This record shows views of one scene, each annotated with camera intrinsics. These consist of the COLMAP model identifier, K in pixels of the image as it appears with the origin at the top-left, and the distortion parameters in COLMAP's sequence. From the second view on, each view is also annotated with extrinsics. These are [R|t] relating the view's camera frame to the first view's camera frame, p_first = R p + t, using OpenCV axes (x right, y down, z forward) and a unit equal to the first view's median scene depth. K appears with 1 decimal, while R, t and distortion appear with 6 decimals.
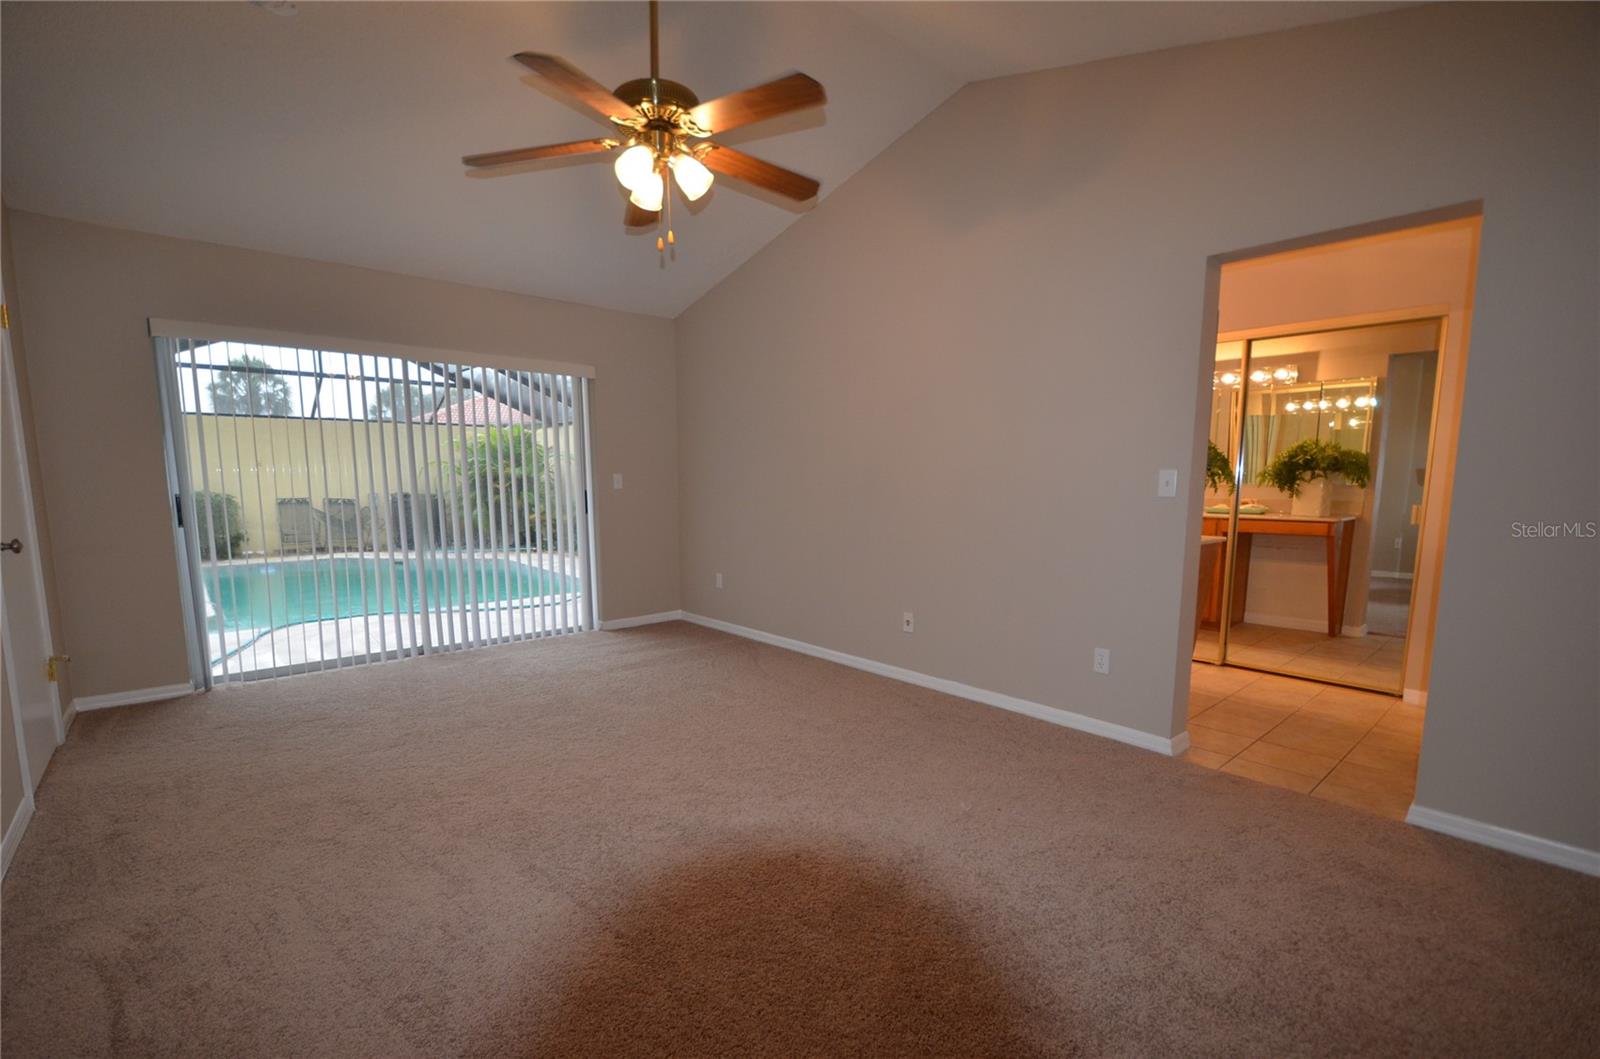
lens RADIAL K [[693.8, 0, 795.4], [0, 693.8, 523.9], [0, 0, 1]] dist [0.005092, 0.000129]
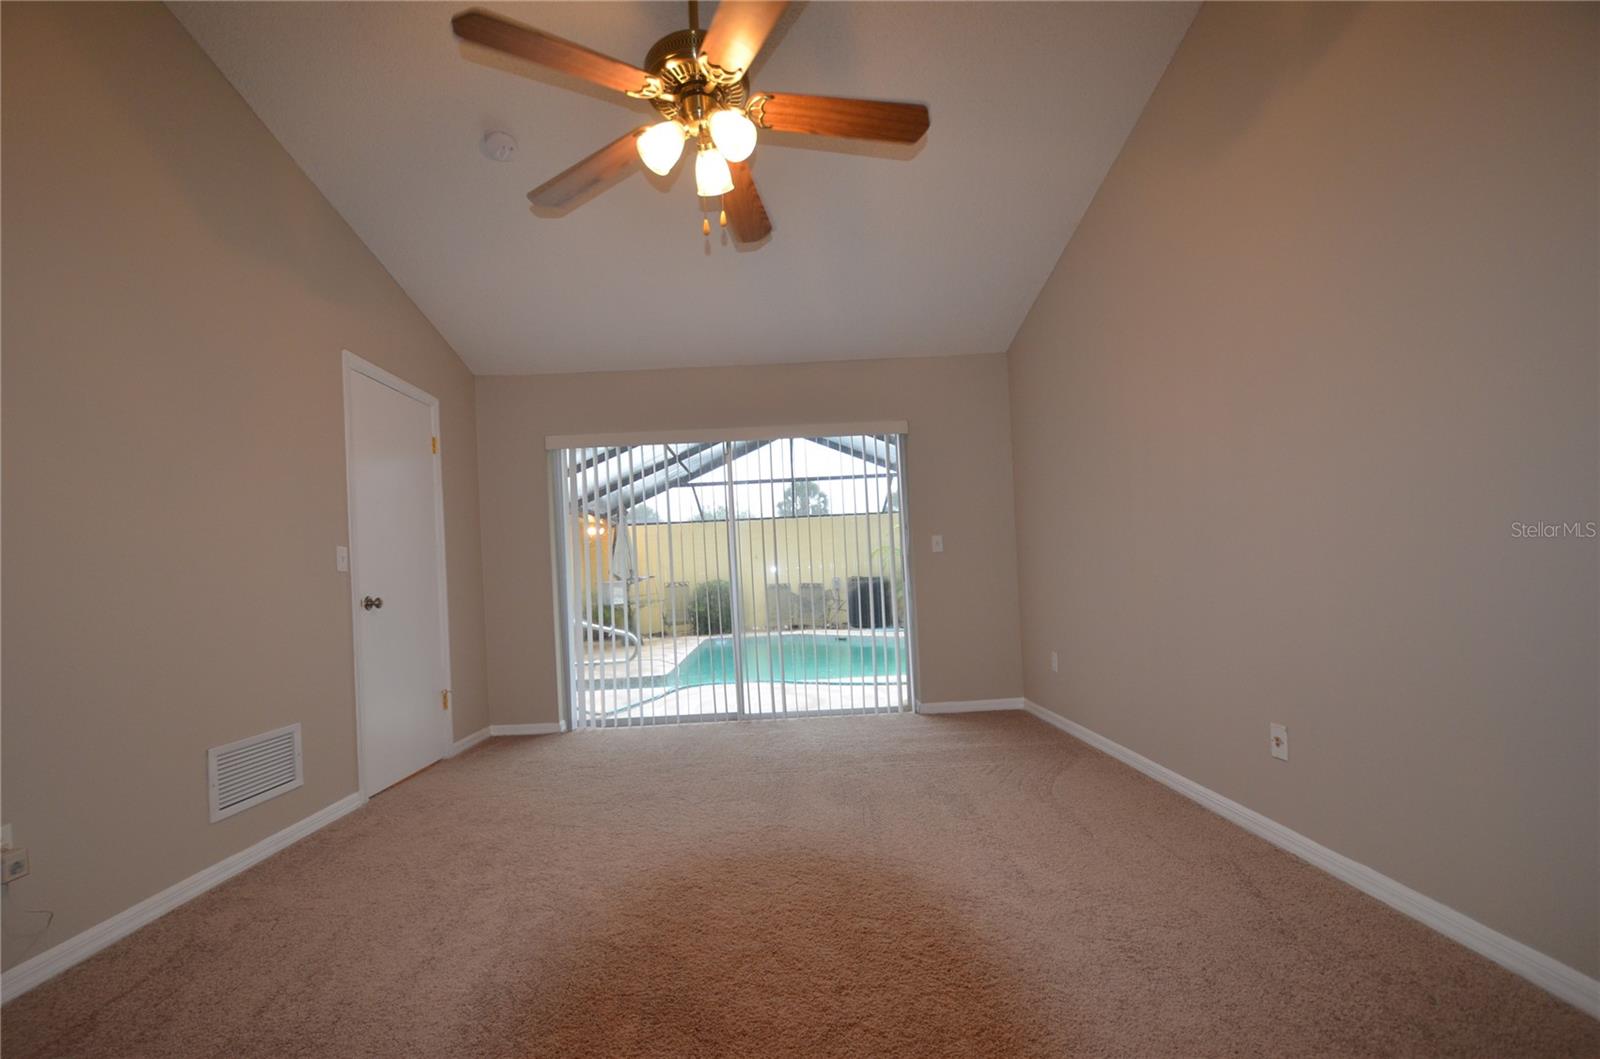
lens RADIAL K [[693.8, 0, 795.5], [0, 693.8, 541.2], [0, 0, 1]] dist [0.005092, 0.000129]
pose [[0.753133, -0.075116, -0.653566, 0.186738], [0.012033, 0.994867, -0.100477, 0.020819], [0.657758, 0.067808, 0.750171, 0.207706]]
